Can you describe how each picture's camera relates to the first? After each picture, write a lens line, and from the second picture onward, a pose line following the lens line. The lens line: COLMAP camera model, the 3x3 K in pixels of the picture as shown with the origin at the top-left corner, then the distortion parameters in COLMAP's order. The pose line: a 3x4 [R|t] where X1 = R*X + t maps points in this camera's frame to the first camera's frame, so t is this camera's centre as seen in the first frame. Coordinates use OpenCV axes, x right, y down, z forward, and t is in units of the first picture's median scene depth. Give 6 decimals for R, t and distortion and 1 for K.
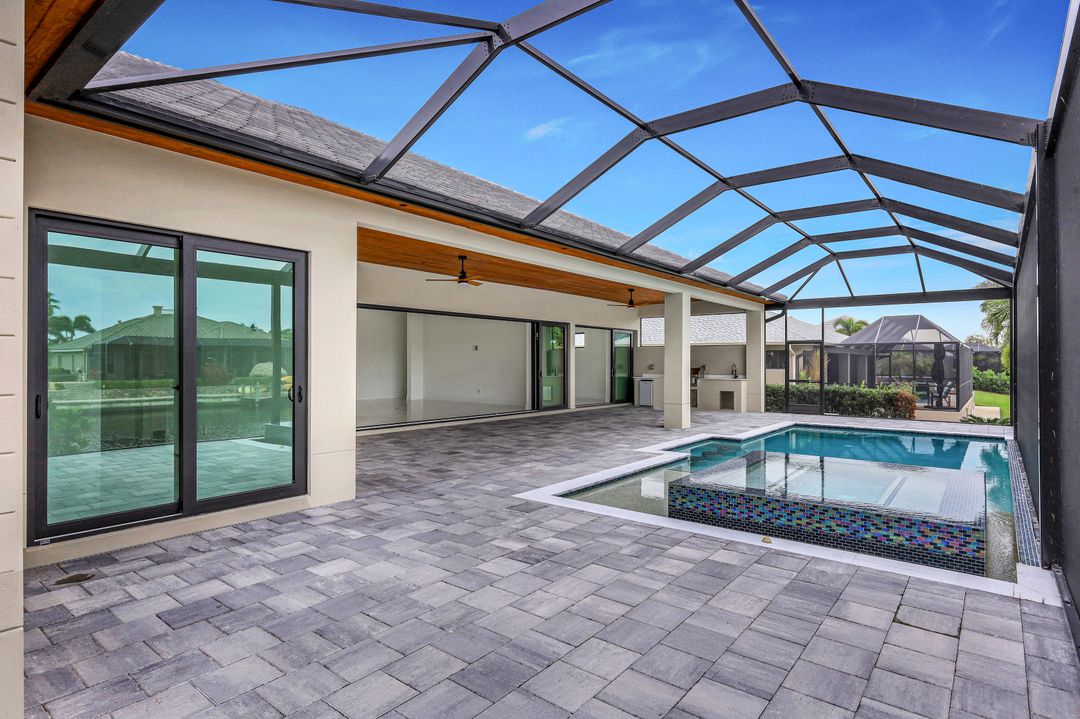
lens RADIAL K [[574.2, 0, 555.2], [0, 574.2, 352.6], [0, 0, 1]] dist [0.023141, -0.001901]
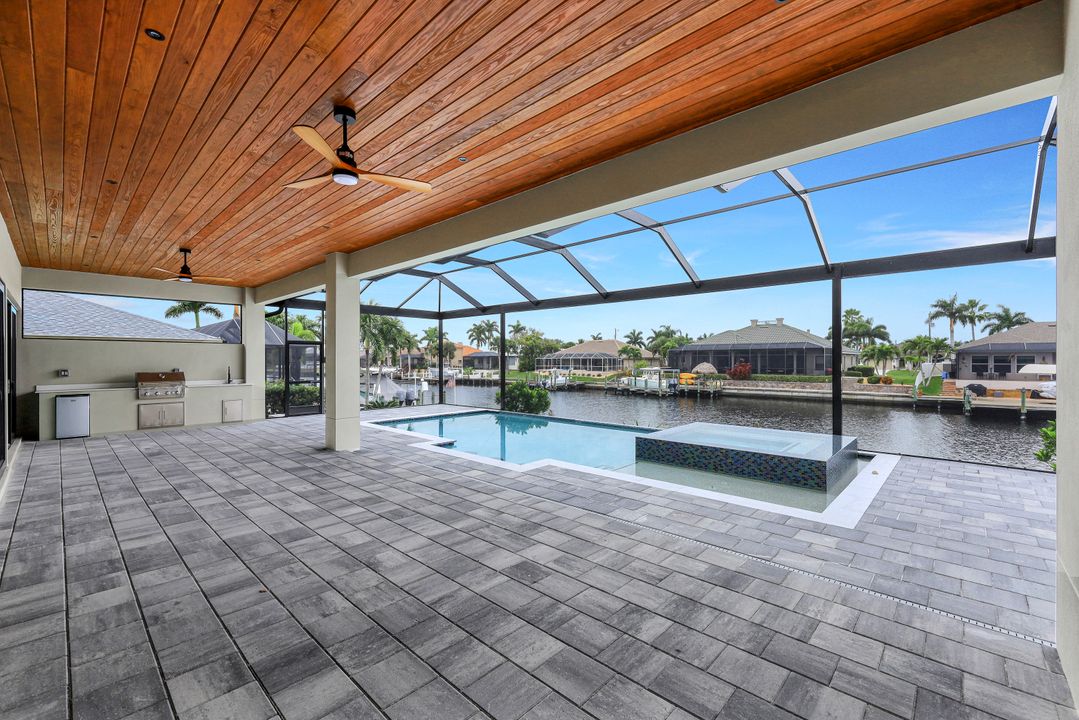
lens RADIAL K [[444.3, 0, 532.6], [0, 444.3, 361.5], [0, 0, 1]] dist [0.003119, 0.000478]
pose [[0.111965, -0.004112, 0.993704, -0.305476], [-0.014685, 0.999875, 0.005793, 0.003822], [-0.993604, -0.015241, 0.111890, 0.553210]]
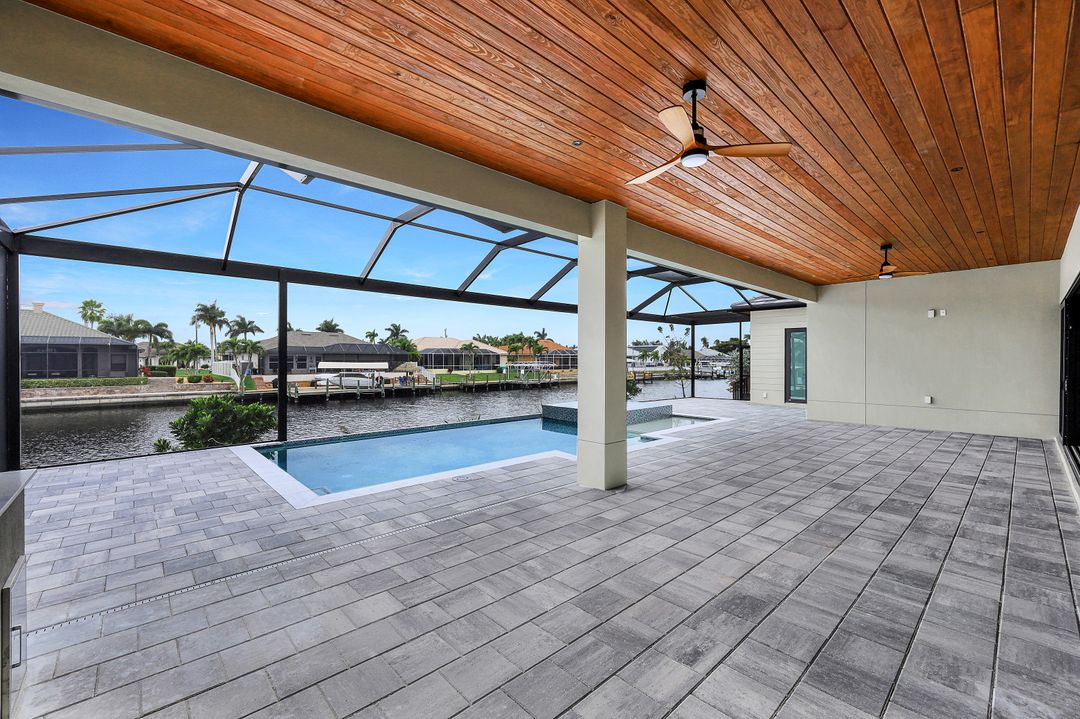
lens RADIAL K [[444.7, 0, 536.4], [0, 444.7, 360.7], [0, 0, 1]] dist [0.003119, 0.000478]
pose [[-0.982009, -0.001381, 0.188832, 0.168635], [-0.003496, 0.999935, -0.010870, 0.014303], [-0.188804, -0.011334, -0.981949, 1.195636]]
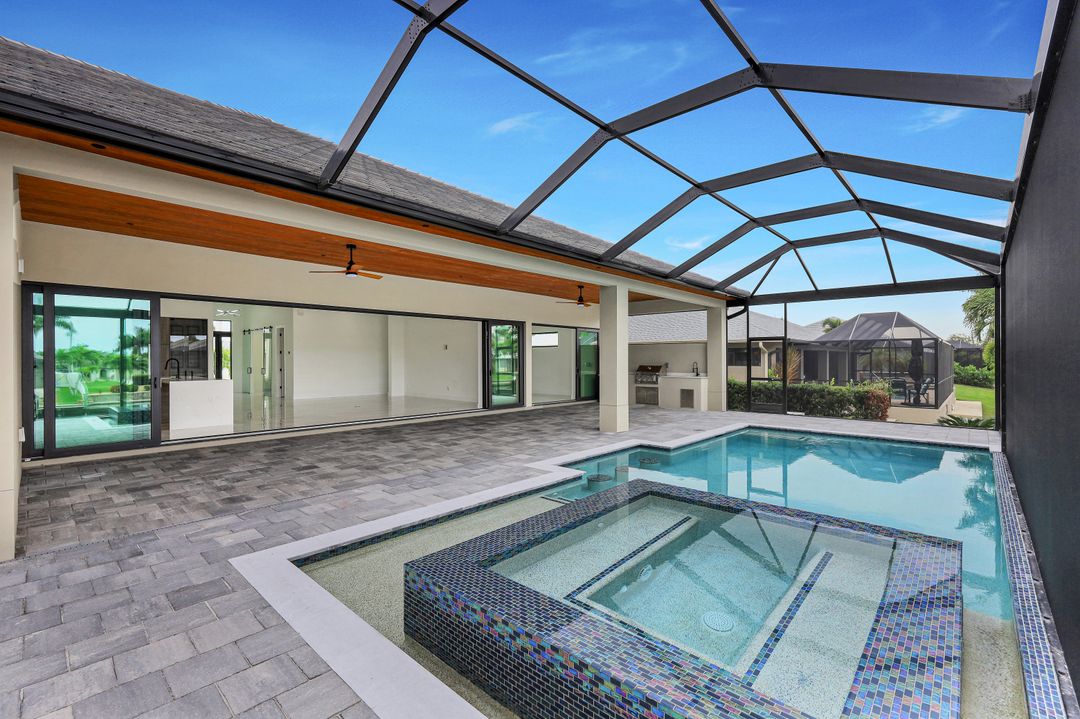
lens RADIAL K [[471.8, 0, 545.6], [0, 471.8, 355.8], [0, 0, 1]] dist [0.013051, -0.000928]
pose [[0.996105, -0.005643, -0.087994, 0.140052], [0.006406, 0.999944, 0.008390, 0.001368], [0.087942, -0.008921, 0.996086, 0.186354]]
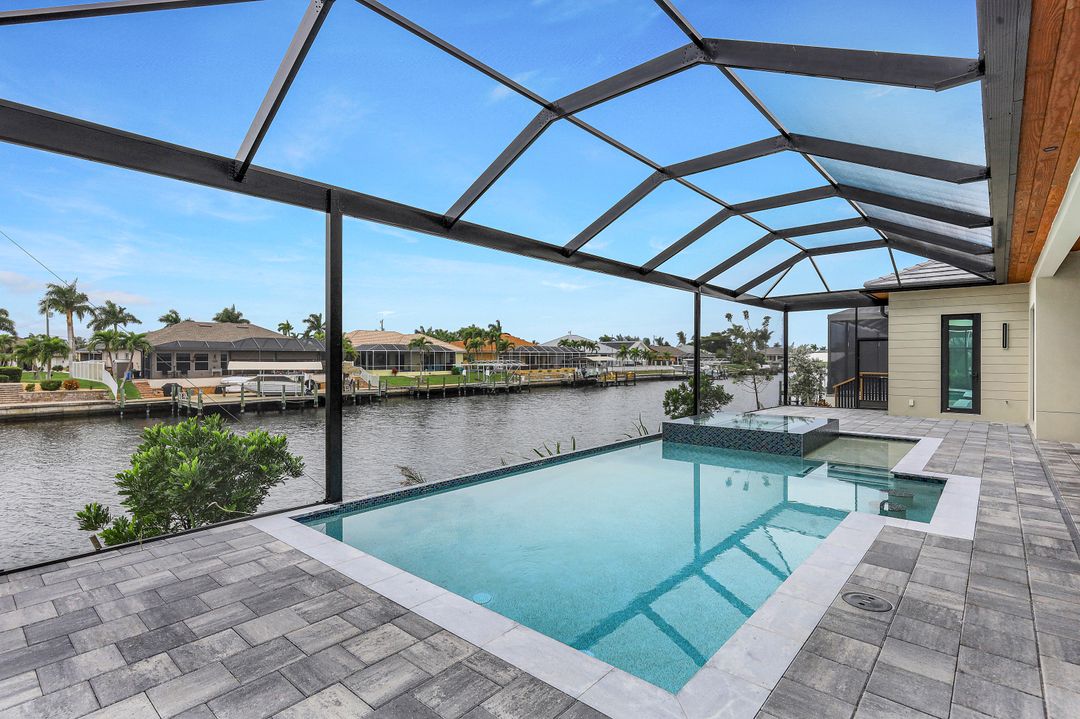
lens RADIAL K [[526.0, 0, 537.5], [0, 526.0, 358.4], [0, 0, 1]] dist [0.001835, -0.001650]
pose [[-0.996545, 0.001276, 0.083050, 0.411776], [0.000191, 0.999915, -0.013071, 0.015503], [-0.083060, -0.013010, -0.996460, 1.060537]]
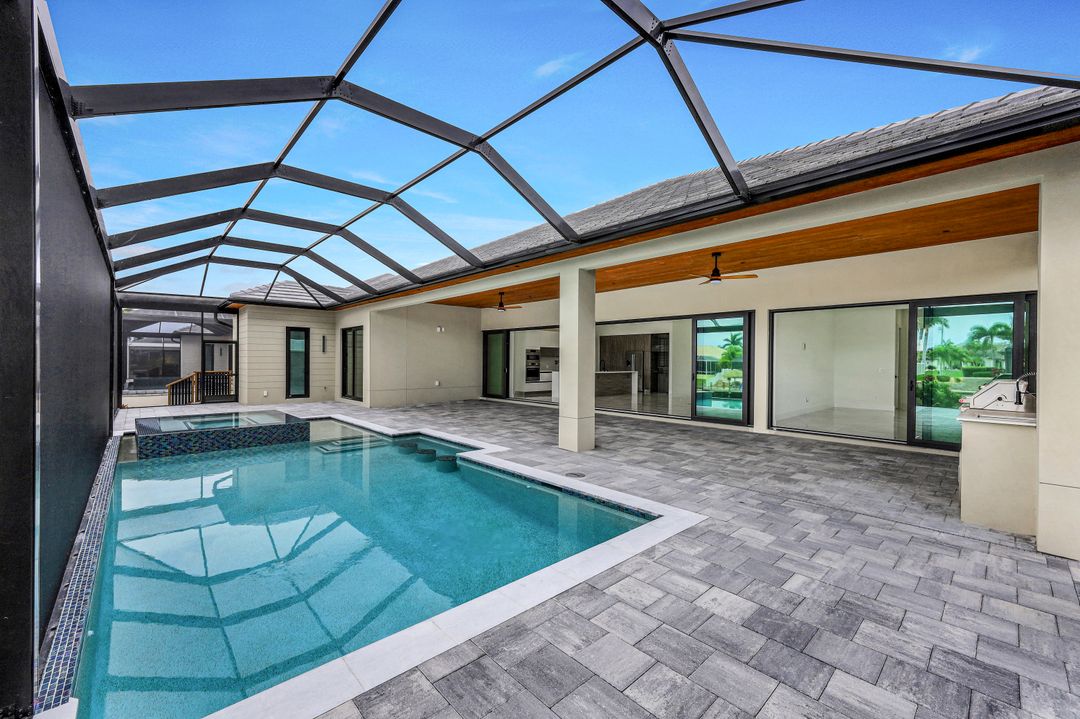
lens RADIAL K [[444.7, 0, 535.7], [0, 444.7, 364.4], [0, 0, 1]] dist [0.003119, 0.000478]
pose [[-0.177768, 0.007977, -0.984040, 0.671539], [0.005921, 0.999958, 0.007036, 0.012876], [0.984055, -0.004576, -0.177808, 0.877128]]
